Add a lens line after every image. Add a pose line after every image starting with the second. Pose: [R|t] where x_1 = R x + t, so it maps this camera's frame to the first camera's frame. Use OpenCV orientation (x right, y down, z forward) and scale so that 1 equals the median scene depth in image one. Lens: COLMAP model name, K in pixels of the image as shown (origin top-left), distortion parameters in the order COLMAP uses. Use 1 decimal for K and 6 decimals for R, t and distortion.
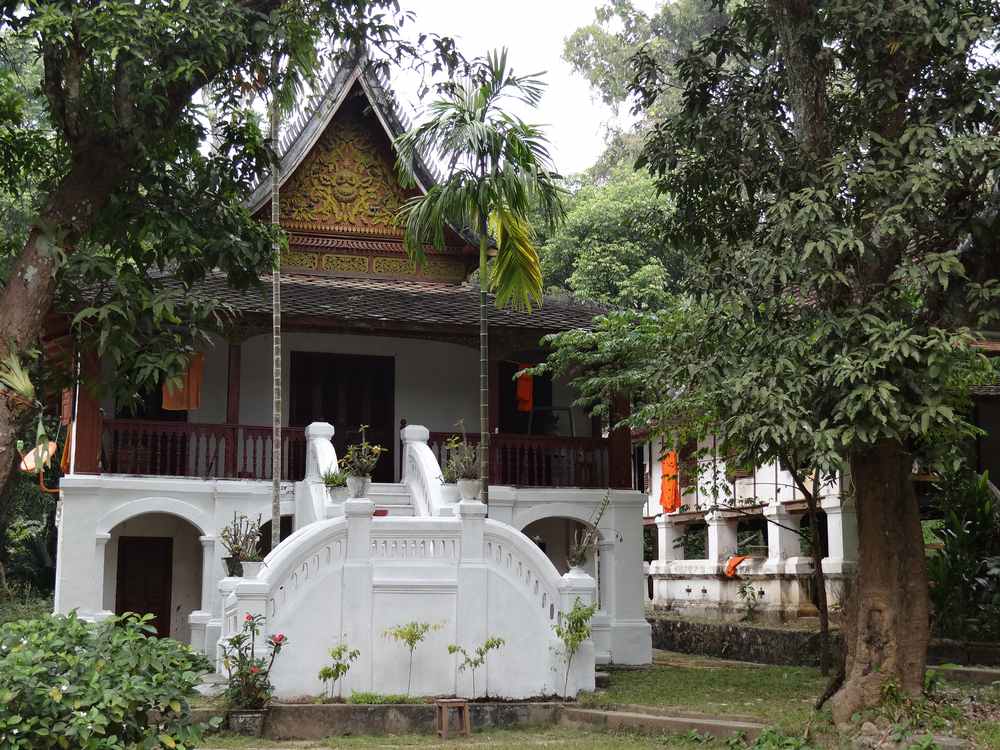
lens RADIAL K [[1533.4, 0, 499.9], [0, 1533.4, 374.4], [0, 0, 1]] dist [0.002996, 0.000000]
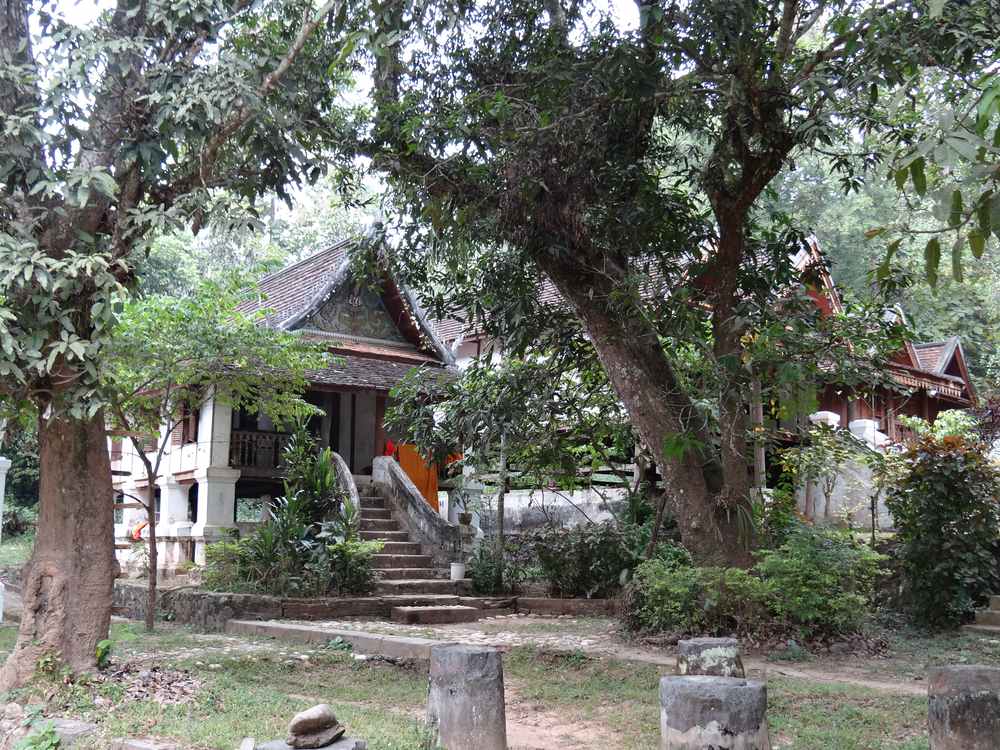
lens RADIAL K [[1063.4, 0, 500.1], [0, 1063.4, 375.0], [0, 0, 1]] dist [-0.011882, 0.000000]
pose [[0.947886, 0.051835, 0.314366, 0.190563], [-0.044777, 0.998557, -0.029636, 0.027062], [-0.315449, 0.014015, 0.948839, 0.205461]]
